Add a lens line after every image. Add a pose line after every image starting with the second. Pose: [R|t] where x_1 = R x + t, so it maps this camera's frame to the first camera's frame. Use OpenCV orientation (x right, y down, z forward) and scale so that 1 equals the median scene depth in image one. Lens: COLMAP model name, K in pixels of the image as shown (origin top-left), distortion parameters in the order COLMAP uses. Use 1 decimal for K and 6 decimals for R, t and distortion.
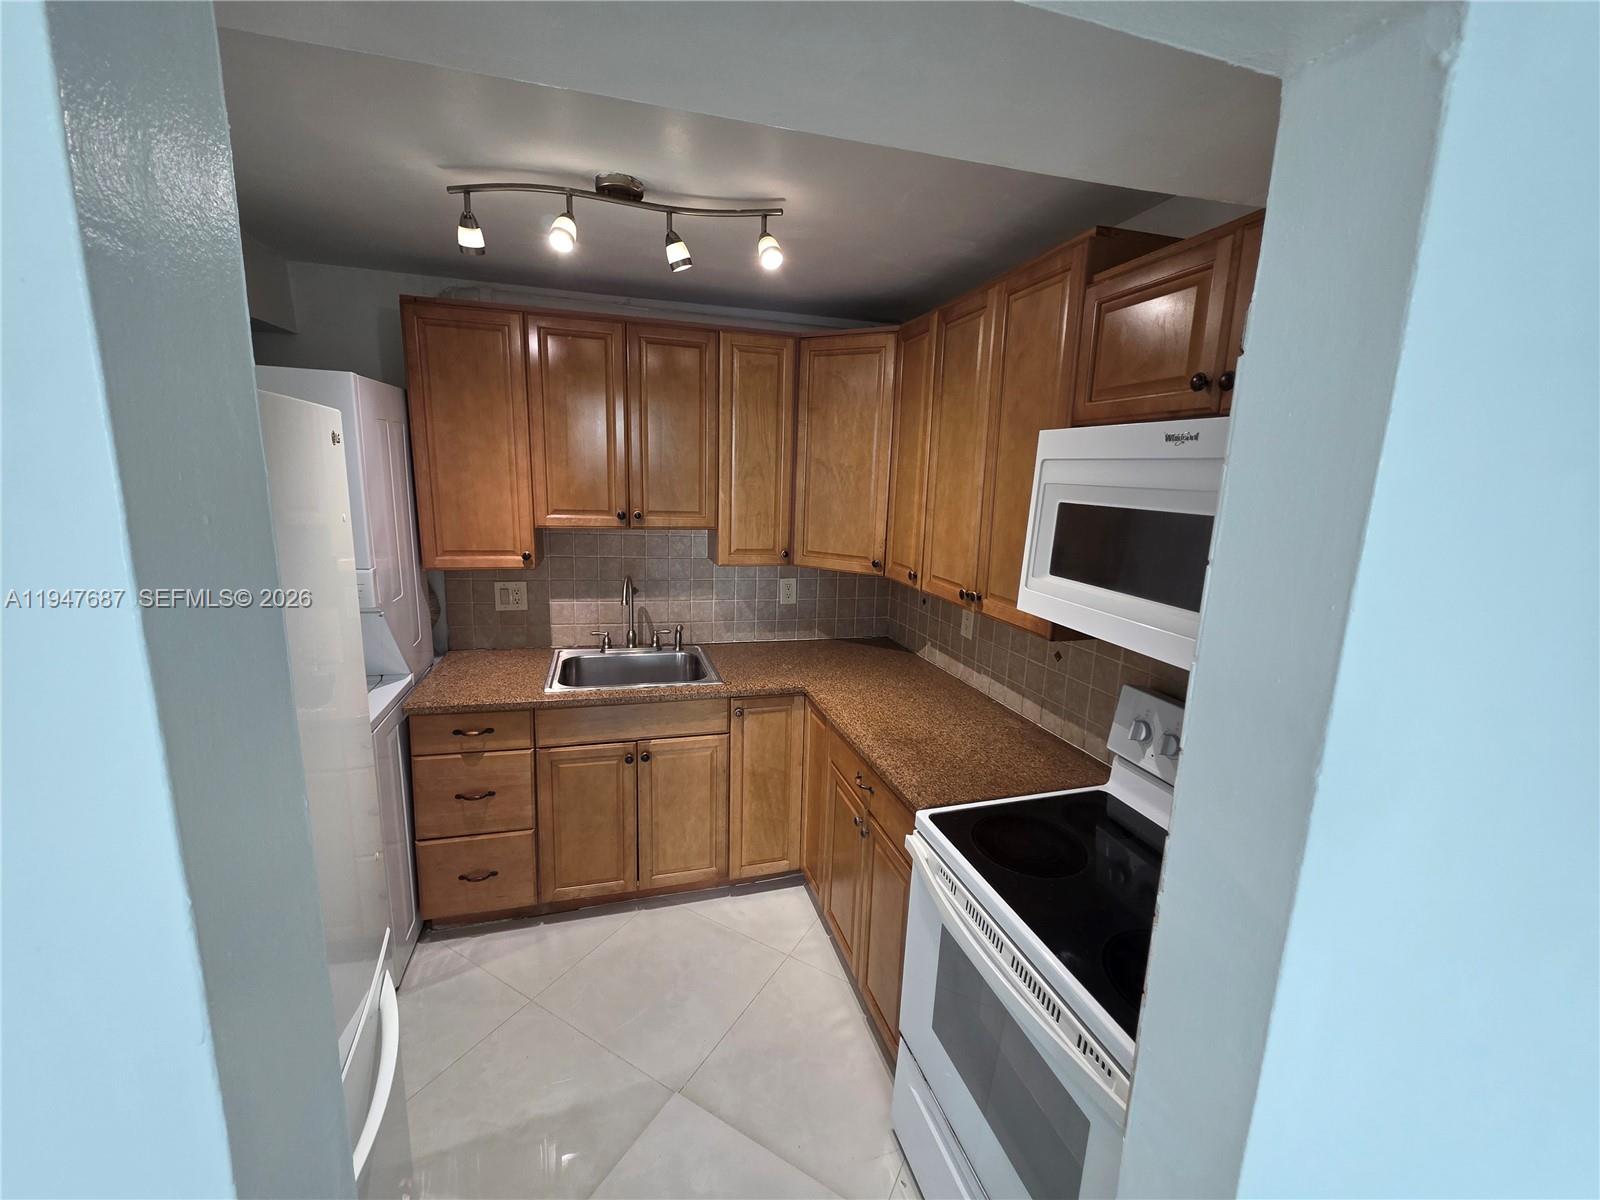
lens RADIAL K [[637.4, 0, 808.7], [0, 637.4, 595.1], [0, 0, 1]] dist [-0.000341, -0.000048]
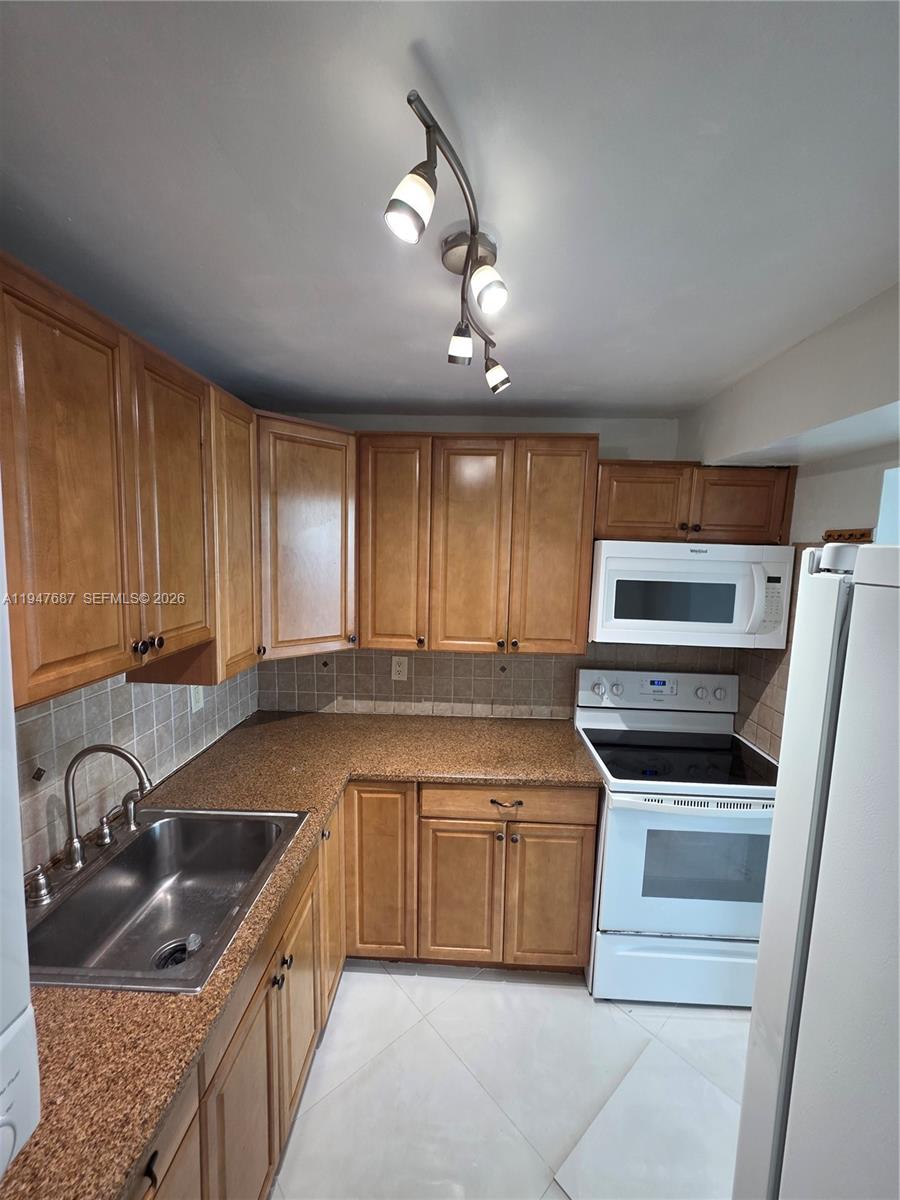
lens RADIAL K [[478.1, 0, 450.0], [0, 478.1, 600.0], [0, 0, 1]] dist [-0.000341, -0.000048]
pose [[0.331035, -0.131756, 0.934375, -0.661387], [0.160970, 0.983575, 0.081665, -0.170823], [-0.929788, 0.123372, 0.346806, 0.596671]]
